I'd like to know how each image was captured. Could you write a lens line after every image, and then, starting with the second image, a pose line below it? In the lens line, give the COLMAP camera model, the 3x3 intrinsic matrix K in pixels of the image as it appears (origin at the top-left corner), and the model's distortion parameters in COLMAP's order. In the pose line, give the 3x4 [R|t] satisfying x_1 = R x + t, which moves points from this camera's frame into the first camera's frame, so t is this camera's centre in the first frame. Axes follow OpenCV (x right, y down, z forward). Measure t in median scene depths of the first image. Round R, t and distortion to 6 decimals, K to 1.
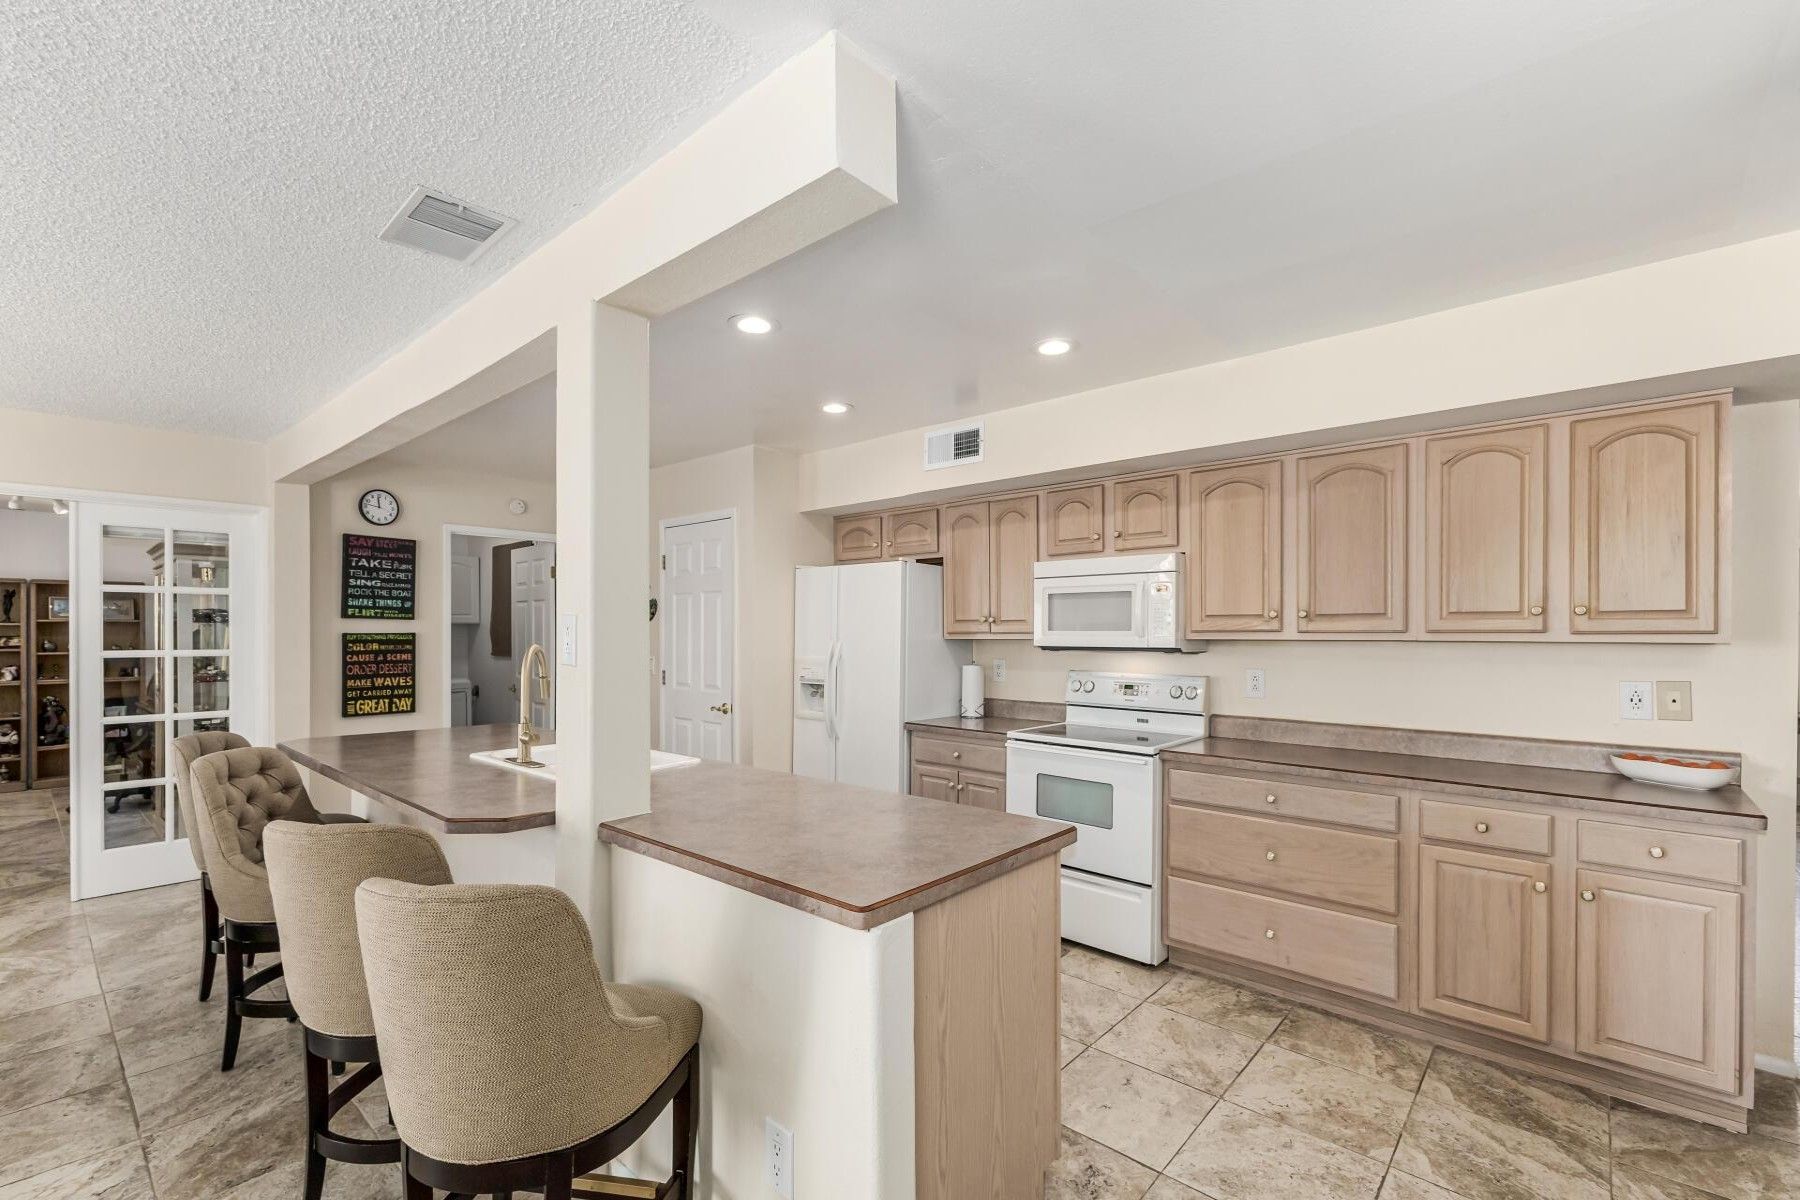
lens RADIAL K [[775.8, 0, 895.0], [0, 775.8, 636.3], [0, 0, 1]] dist [0.006937, -0.000620]
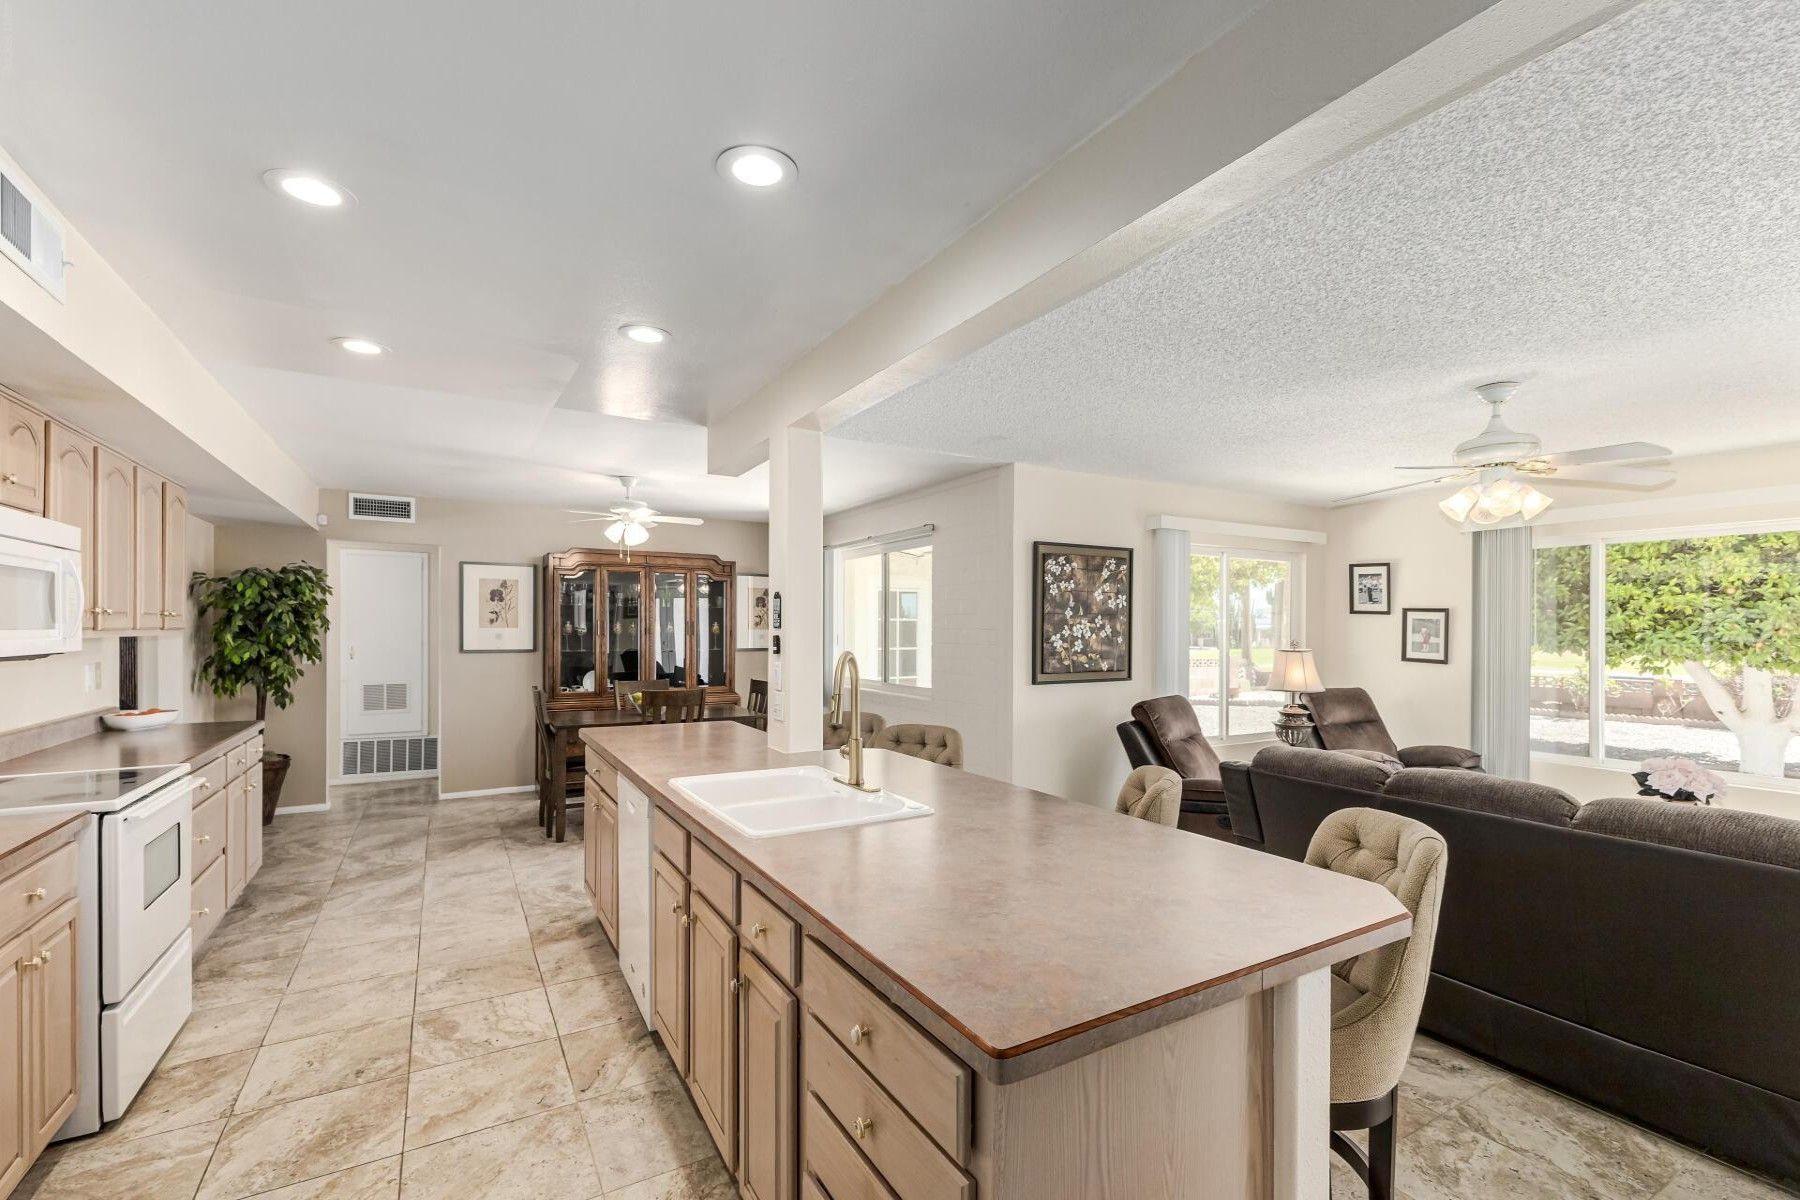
lens RADIAL K [[778.0, 0, 902.0], [0, 778.0, 631.7], [0, 0, 1]] dist [0.015438, -0.000174]
pose [[-0.951818, -0.006189, 0.306602, -0.465574], [-0.002845, 0.999931, 0.011354, -0.011053], [-0.306651, 0.009935, -0.951770, 1.058086]]
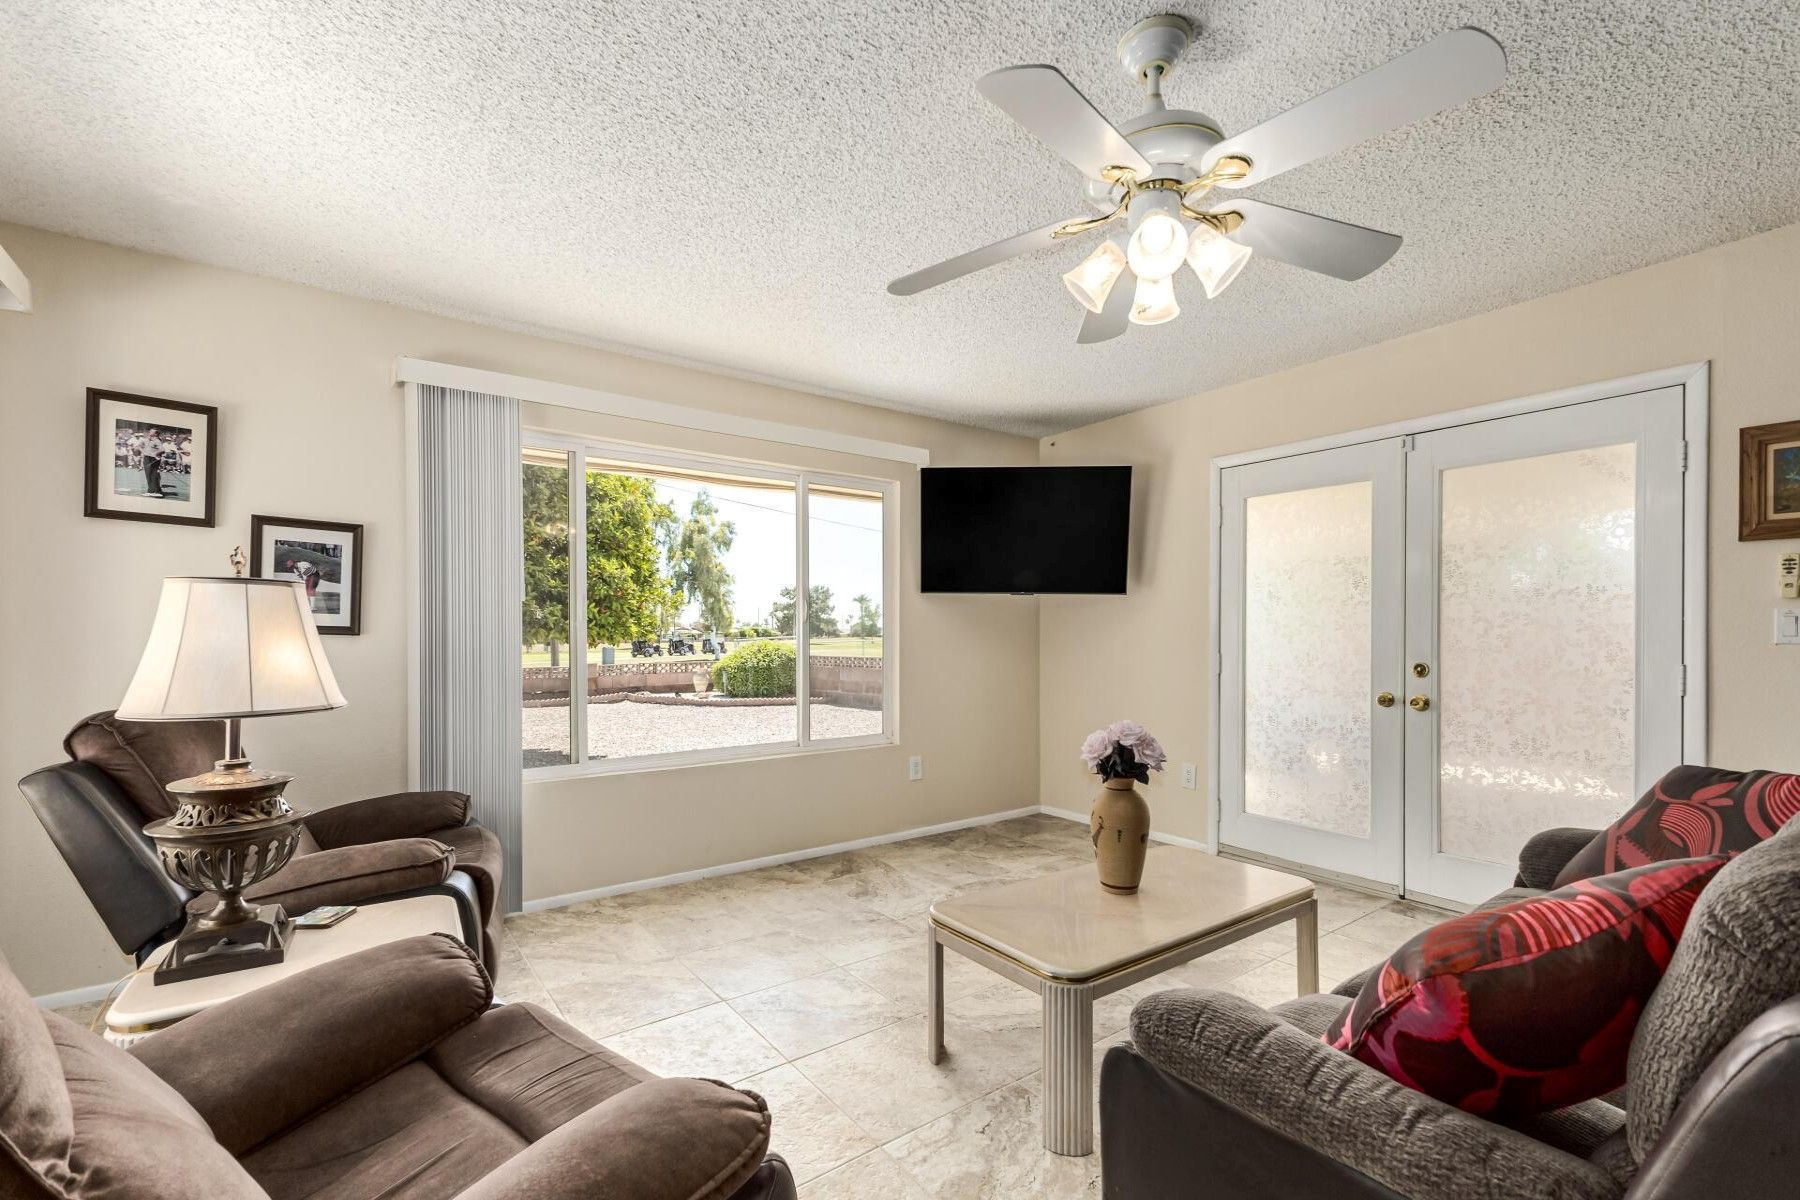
lens RADIAL K [[775.8, 0, 895.0], [0, 775.8, 636.3], [0, 0, 1]] dist [0.006937, -0.000620]
pose [[-0.211961, 0.001993, -0.977276, -0.389006], [-0.005874, 0.999977, 0.003313, 0.046434], [0.977260, 0.006443, -0.211945, 0.196154]]
